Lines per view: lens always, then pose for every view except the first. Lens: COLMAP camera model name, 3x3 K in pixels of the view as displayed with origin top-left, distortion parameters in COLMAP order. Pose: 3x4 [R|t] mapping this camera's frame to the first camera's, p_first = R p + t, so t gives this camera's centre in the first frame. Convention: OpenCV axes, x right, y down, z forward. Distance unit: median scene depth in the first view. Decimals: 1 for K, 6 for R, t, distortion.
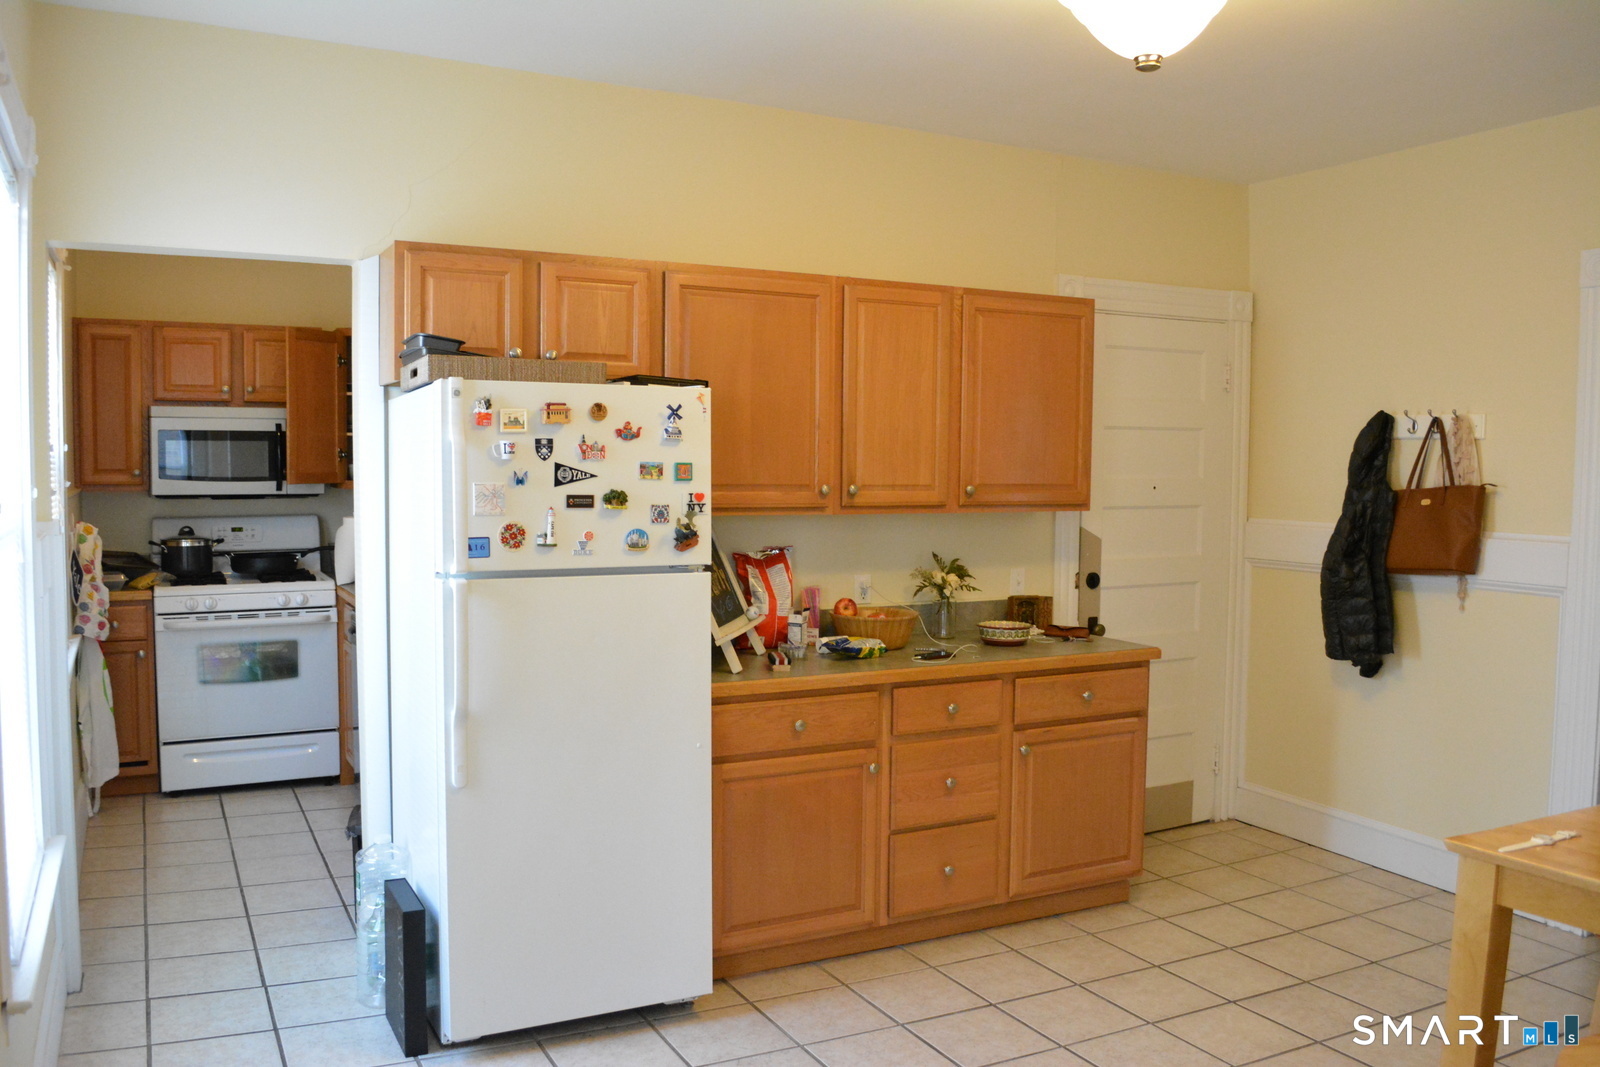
lens RADIAL K [[1250.0, 0, 800.0], [0, 1250.0, 533.5], [0, 0, 1]] dist [-0.088745, 0.005867]
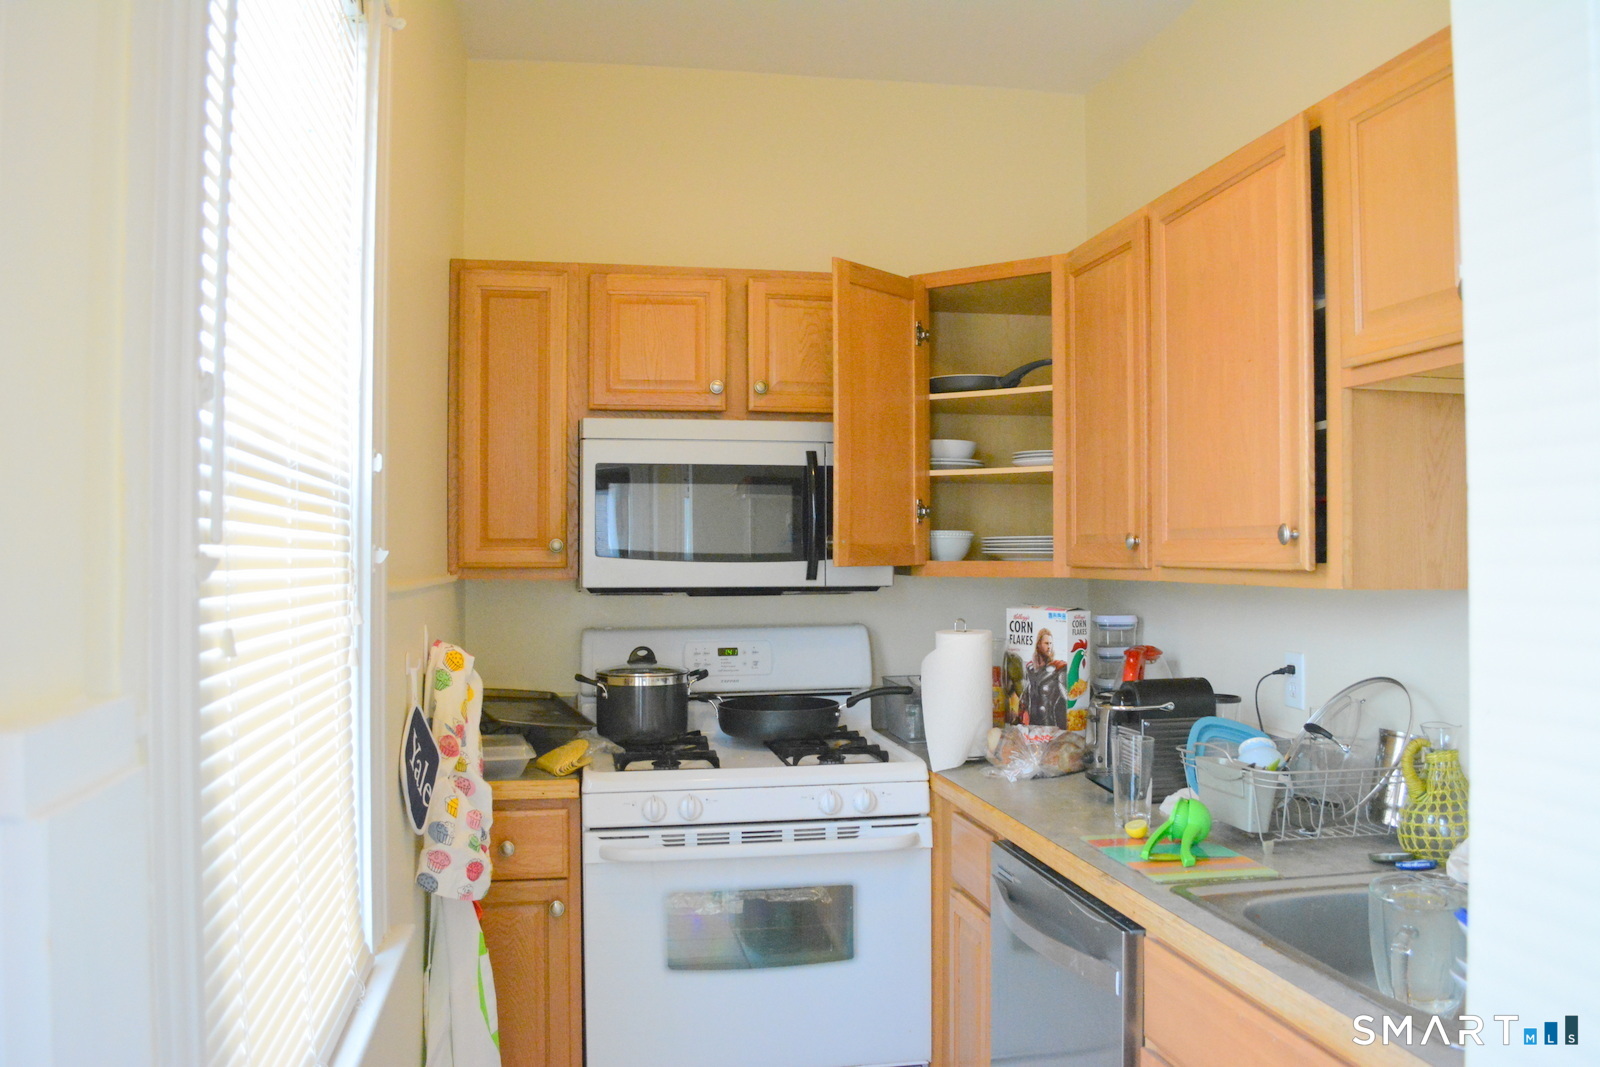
lens RADIAL K [[1250.0, 0, 800.0], [0, 1250.0, 533.5], [0, 0, 1]] dist [-0.088745, 0.005867]
pose [[0.951188, -0.014022, -0.308293, -0.274781], [-0.009603, 0.997139, -0.074981, -0.015204], [0.308462, 0.074281, 0.948332, 0.514552]]
